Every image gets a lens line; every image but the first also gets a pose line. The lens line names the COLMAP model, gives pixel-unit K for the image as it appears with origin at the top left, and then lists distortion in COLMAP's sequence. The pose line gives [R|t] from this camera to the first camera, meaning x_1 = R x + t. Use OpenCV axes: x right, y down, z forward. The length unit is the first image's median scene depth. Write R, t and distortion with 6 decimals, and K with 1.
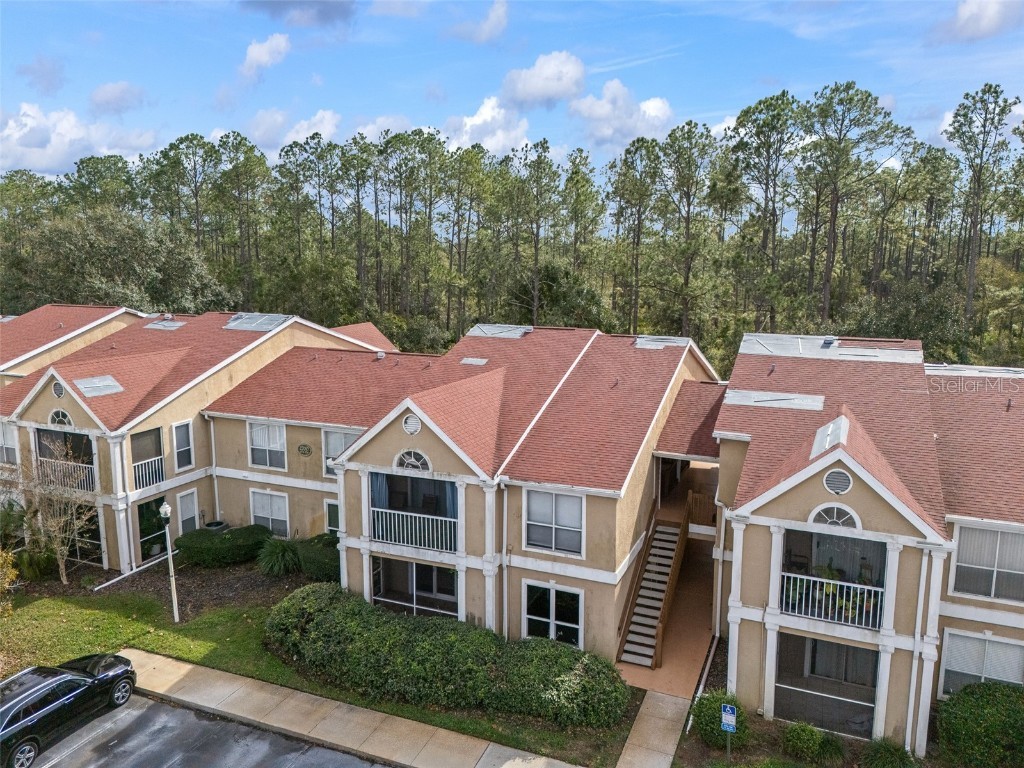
lens RADIAL K [[767.6, 0, 513.8], [0, 767.6, 380.4], [0, 0, 1]] dist [0.039707, -0.003889]
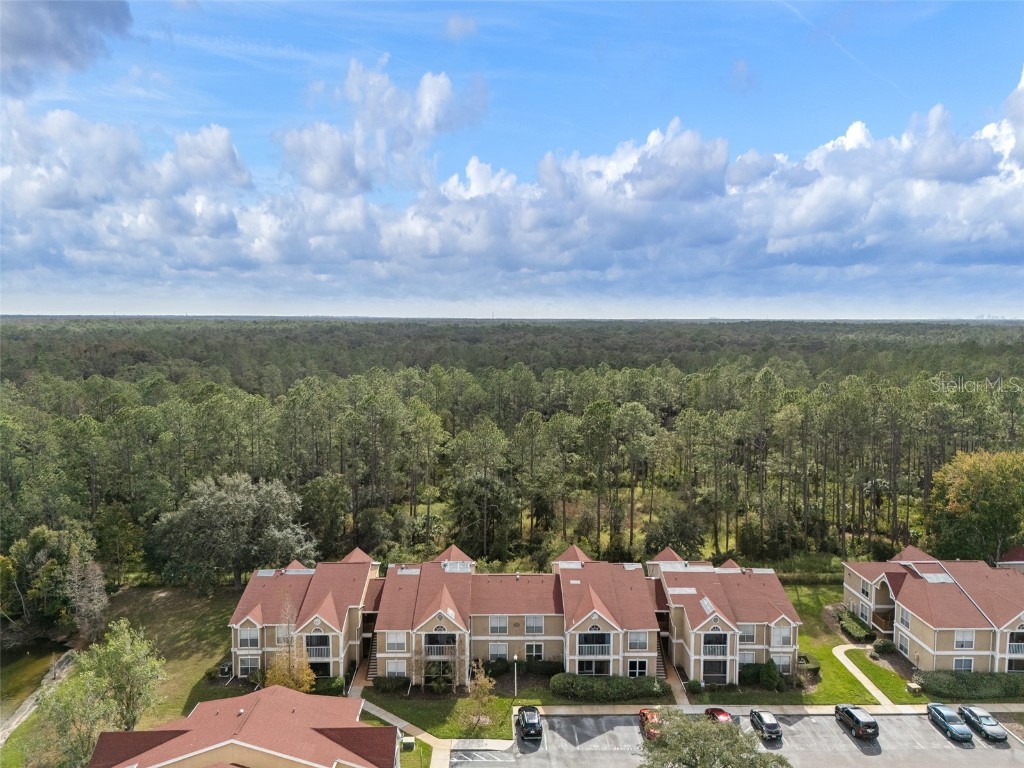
lens RADIAL K [[767.6, 0, 510.4], [0, 767.6, 385.7], [0, 0, 1]] dist [0.039707, -0.003889]
pose [[0.914053, -0.040479, 0.403569, -1.765807], [0.068224, 0.996175, -0.054604, -0.776825], [-0.399815, 0.077444, 0.913318, -1.941695]]
